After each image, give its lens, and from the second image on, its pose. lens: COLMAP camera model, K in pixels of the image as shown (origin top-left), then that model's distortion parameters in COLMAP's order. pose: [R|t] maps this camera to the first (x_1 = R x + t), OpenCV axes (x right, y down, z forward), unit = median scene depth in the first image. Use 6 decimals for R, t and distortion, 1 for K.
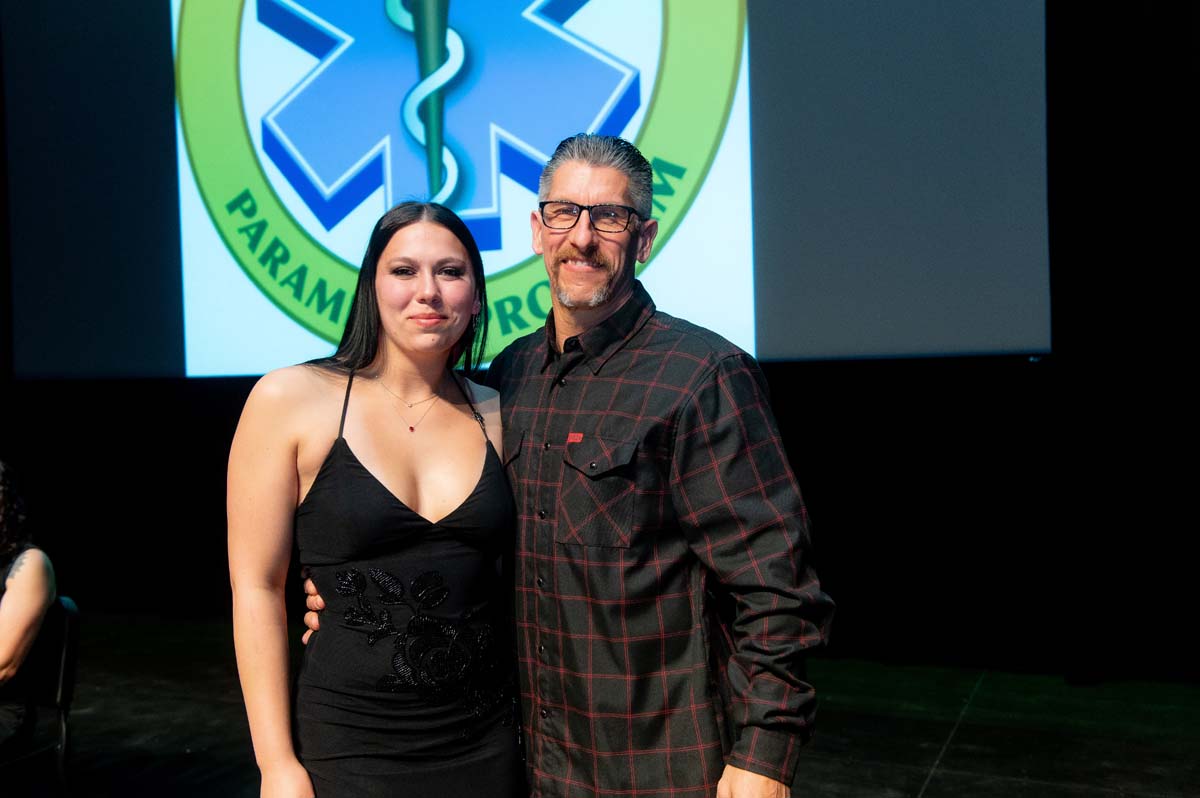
lens RADIAL K [[1260.5, 0, 599.9], [0, 1260.5, 403.5], [0, 0, 1]] dist [0.071432, 0.010389]
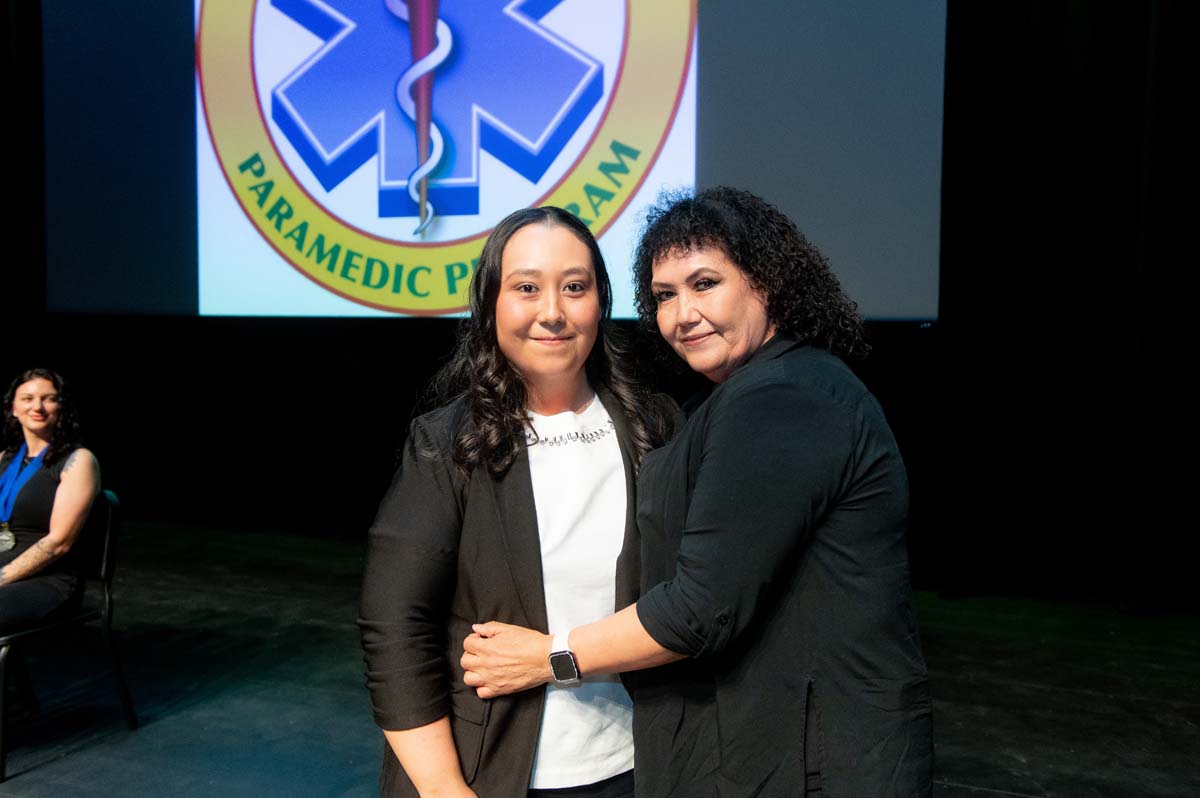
lens RADIAL K [[1141.2, 0, 596.2], [0, 1141.2, 401.8], [0, 0, 1]] dist [0.046573, -0.008952]
pose [[0.998806, 0.034837, 0.034259, -0.000313], [-0.036084, 0.998683, 0.036481, 0.007015], [-0.032943, -0.037673, 0.998747, -0.053346]]
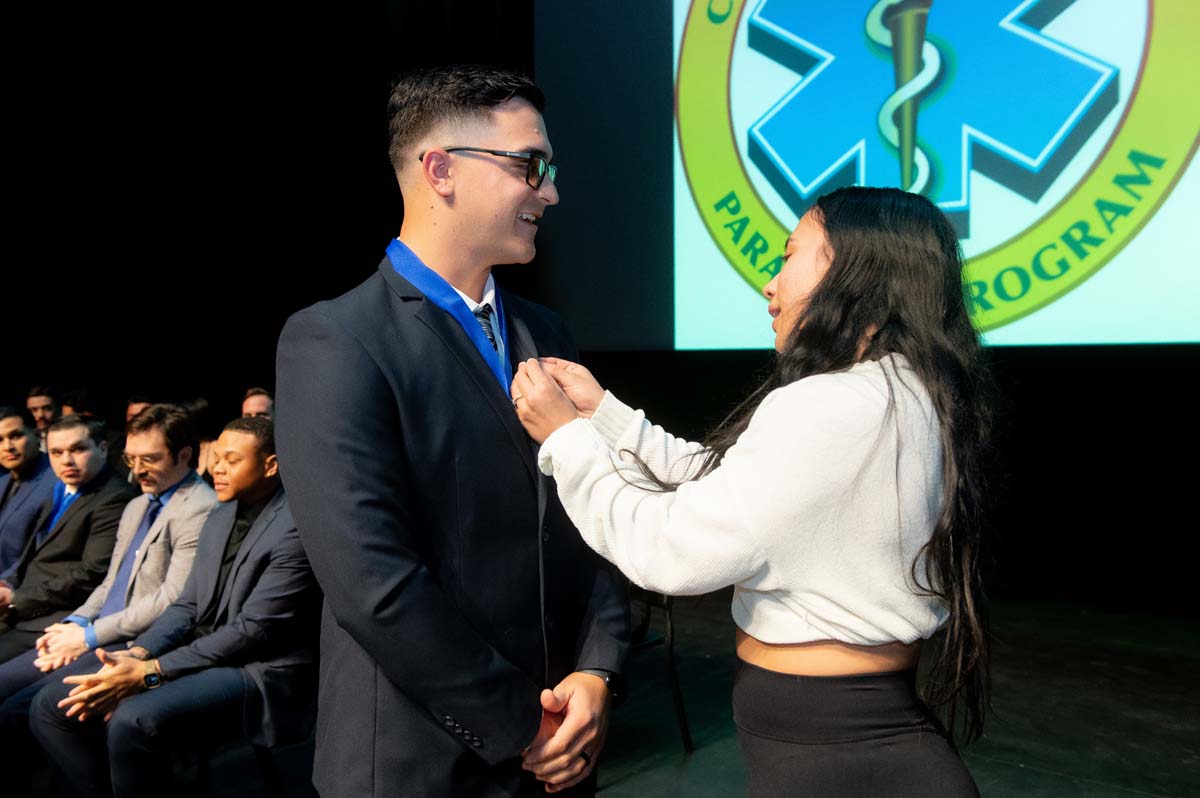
lens RADIAL K [[1141.2, 0, 596.2], [0, 1141.2, 401.8], [0, 0, 1]] dist [0.046573, -0.008952]
pose [[0.958916, 0.028322, -0.282273, -0.097422], [-0.021933, 0.999427, 0.025771, 0.002538], [0.282842, -0.018521, 0.958988, -0.059516]]
